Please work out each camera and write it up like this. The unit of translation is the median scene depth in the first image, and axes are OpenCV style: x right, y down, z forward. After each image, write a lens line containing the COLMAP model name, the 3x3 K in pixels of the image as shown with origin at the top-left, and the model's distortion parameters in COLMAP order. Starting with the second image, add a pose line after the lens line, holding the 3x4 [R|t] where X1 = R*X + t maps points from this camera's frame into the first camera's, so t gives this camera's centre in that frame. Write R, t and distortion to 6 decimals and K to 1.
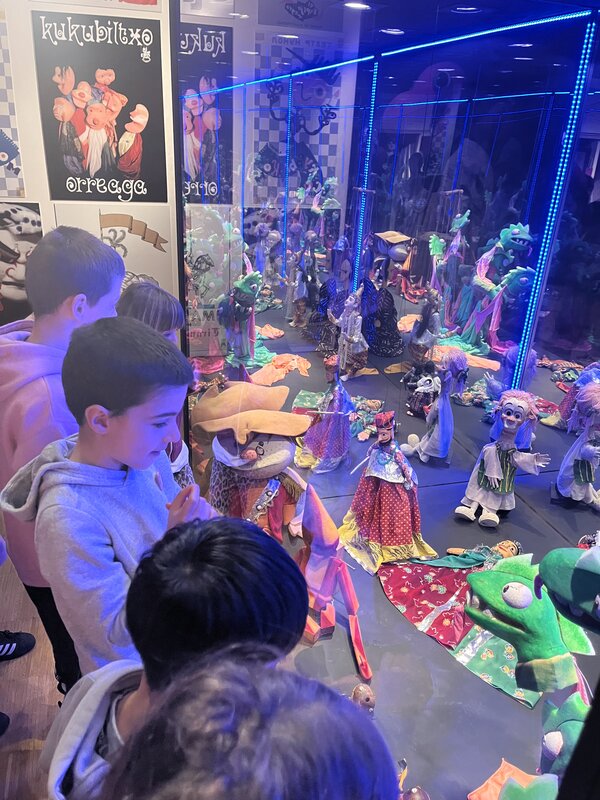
lens RADIAL K [[603.0, 0, 299.4], [0, 603.0, 401.0], [0, 0, 1]] dist [0.033429, -0.027150]
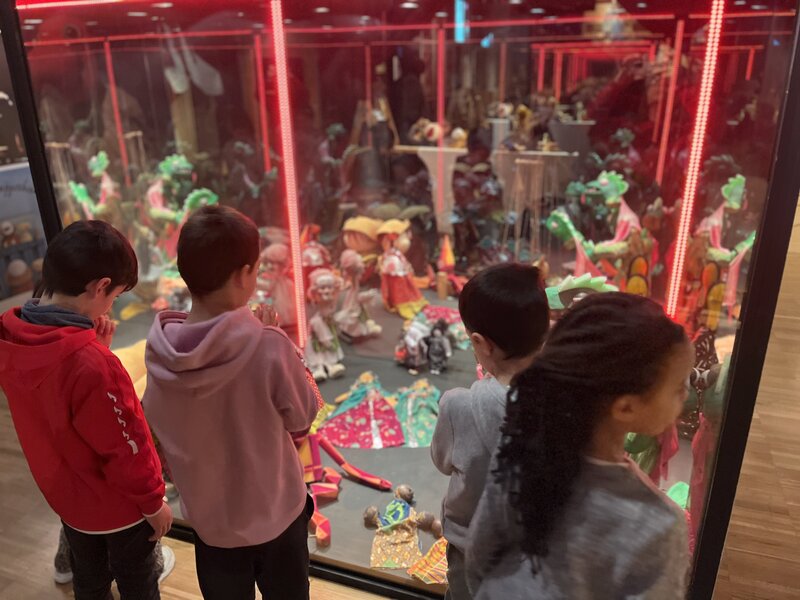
lens RADIAL K [[603.0, 0, 400.2], [0, 603.0, 299.3], [0, 0, 1]] dist [0.033429, -0.027150]
pose [[0.563761, -0.326146, 0.758816, -0.579802], [0.361938, 0.923376, 0.127975, -0.066104], [-0.742411, 0.202497, 0.638608, 0.042904]]
